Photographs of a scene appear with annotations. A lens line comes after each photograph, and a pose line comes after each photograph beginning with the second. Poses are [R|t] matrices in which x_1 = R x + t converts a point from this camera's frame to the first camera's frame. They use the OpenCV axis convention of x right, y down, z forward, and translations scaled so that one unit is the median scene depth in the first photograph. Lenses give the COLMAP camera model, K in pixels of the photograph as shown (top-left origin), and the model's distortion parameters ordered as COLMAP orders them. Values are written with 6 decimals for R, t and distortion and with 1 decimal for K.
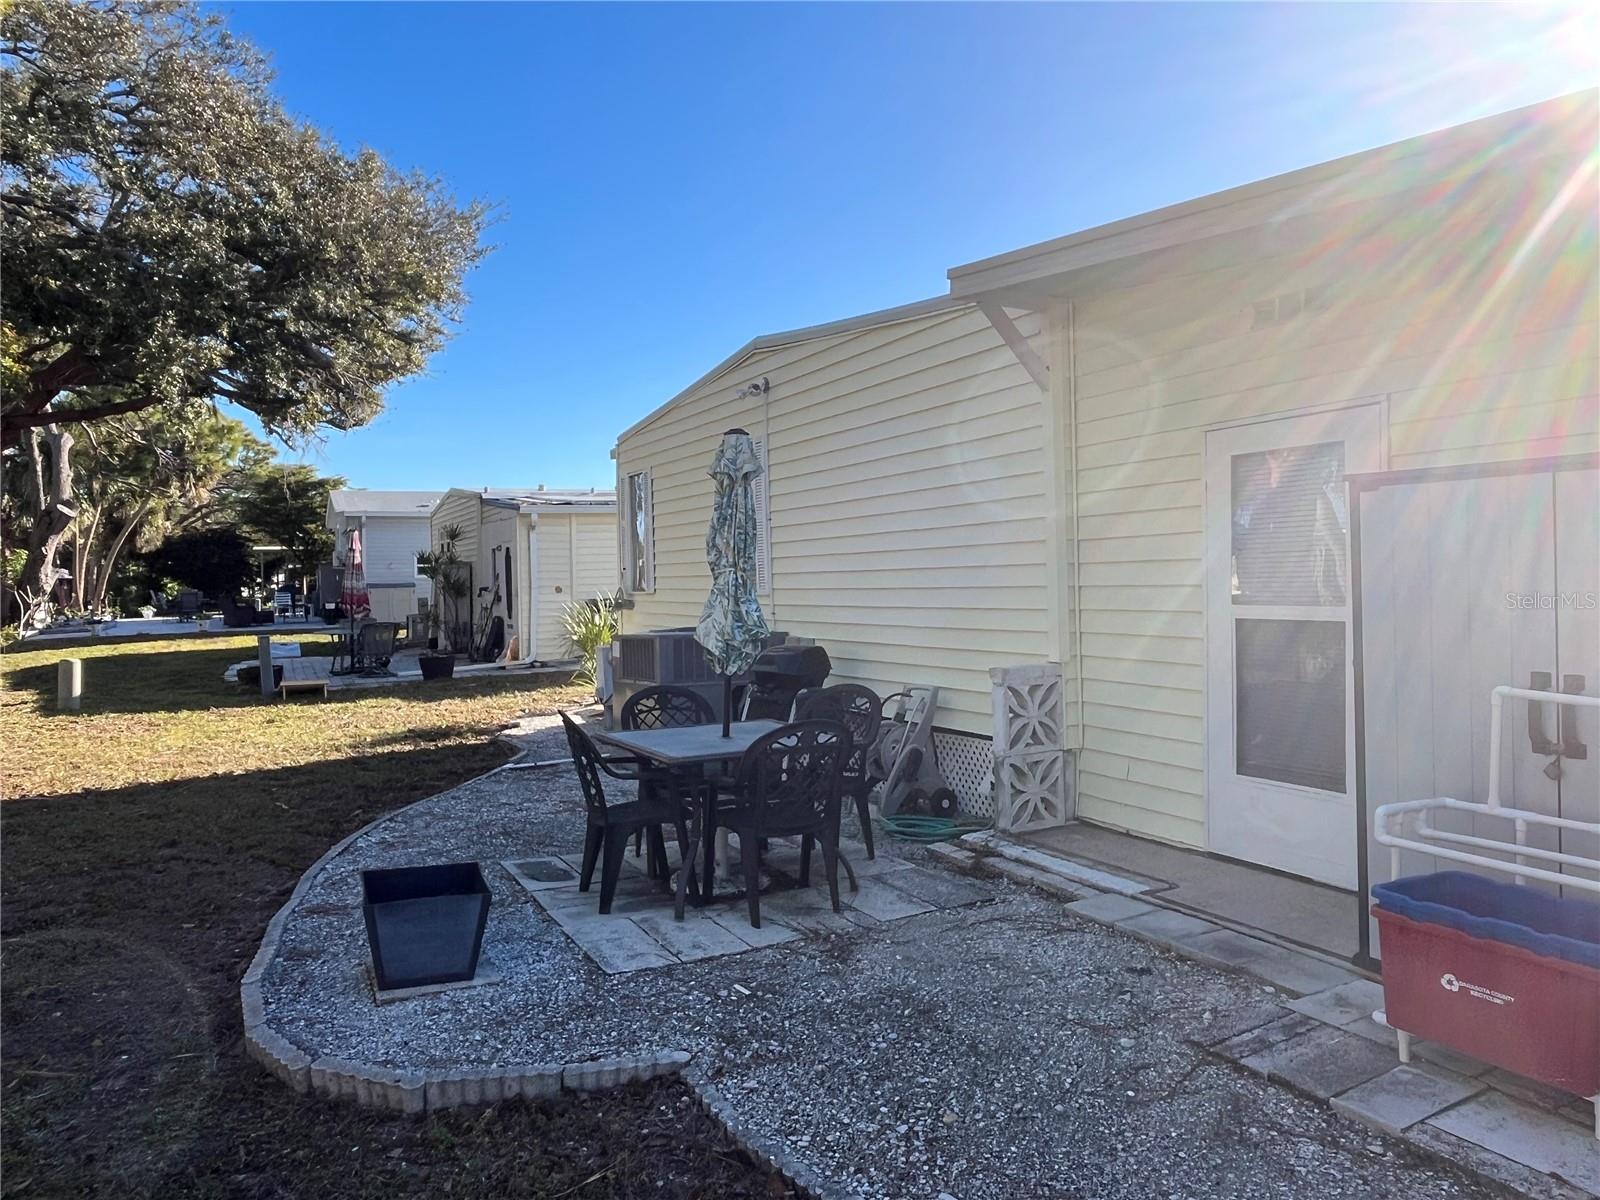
lens RADIAL K [[1117.2, 0, 780.4], [0, 1117.2, 604.6], [0, 0, 1]] dist [0.001712, -0.007336]
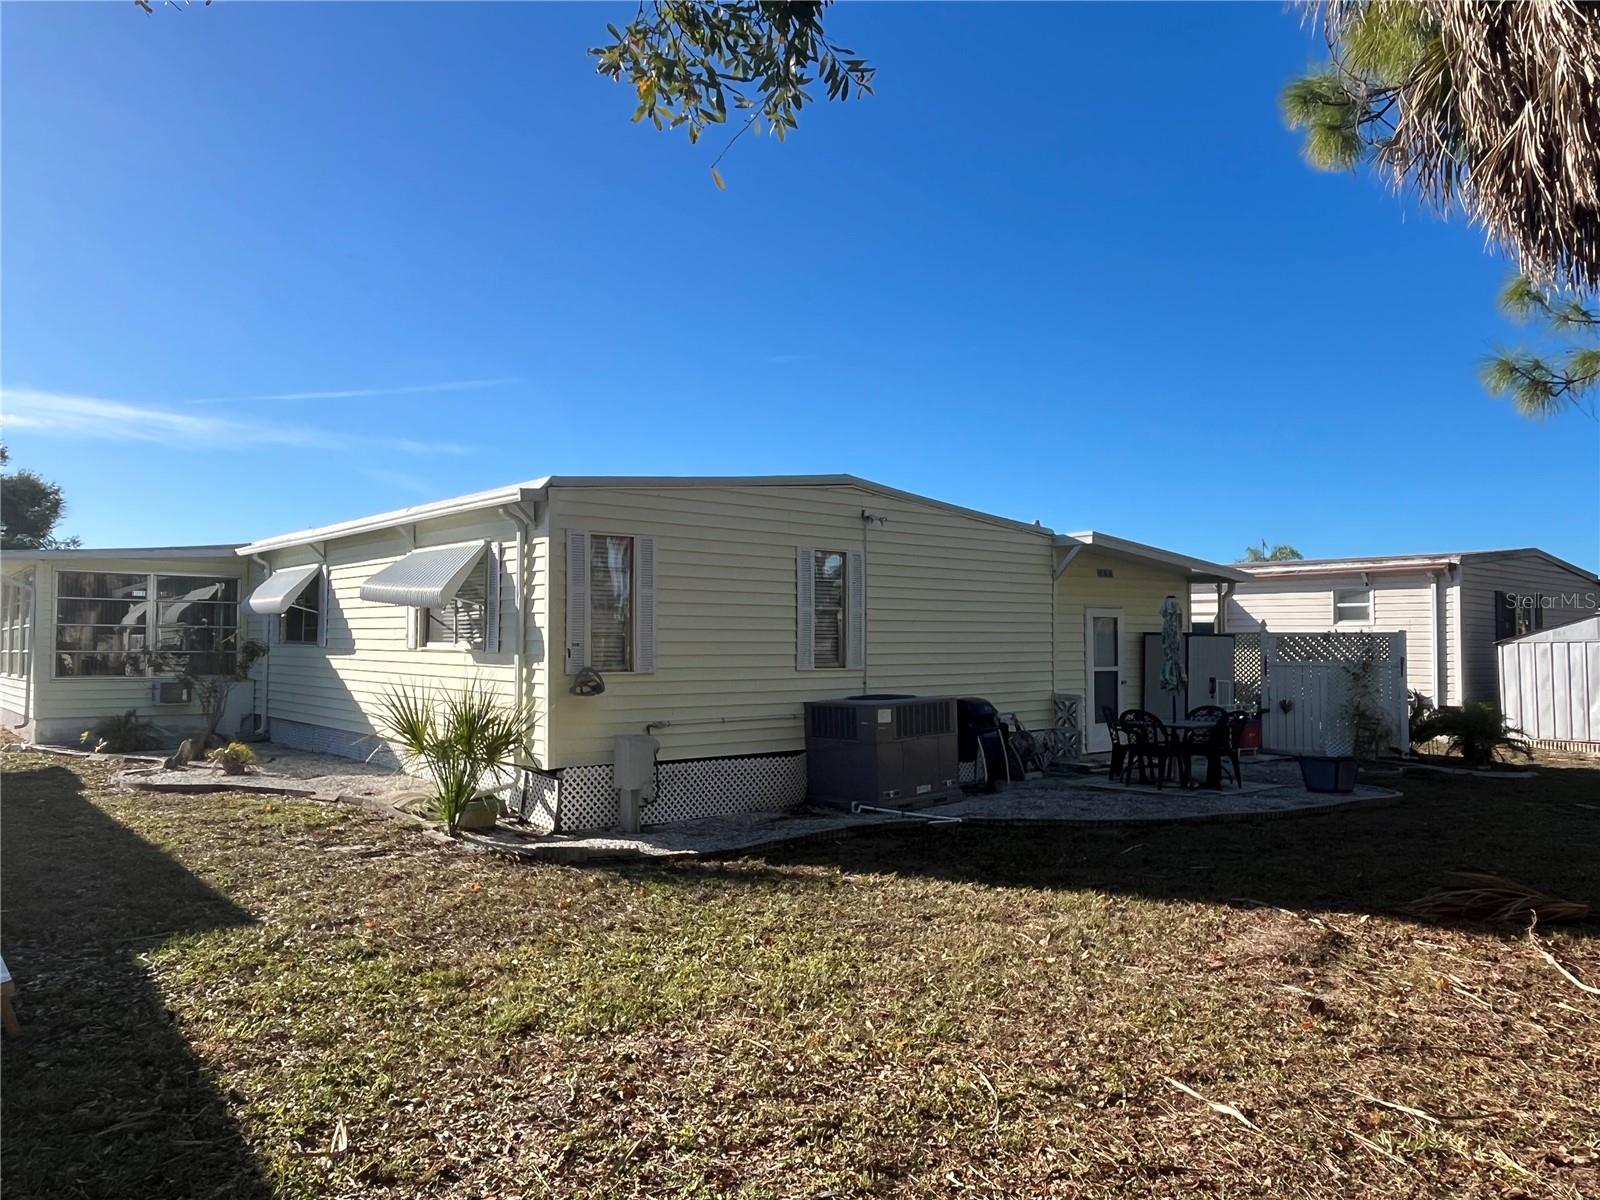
lens RADIAL K [[1108.1, 0, 793.4], [0, 1108.1, 602.1], [0, 0, 1]] dist [-0.002310, -0.006862]
pose [[-0.237129, 0.050168, 0.970182, -2.056064], [0.023167, 0.998674, -0.045979, -0.047766], [-0.971202, 0.011573, -0.237977, 2.223418]]
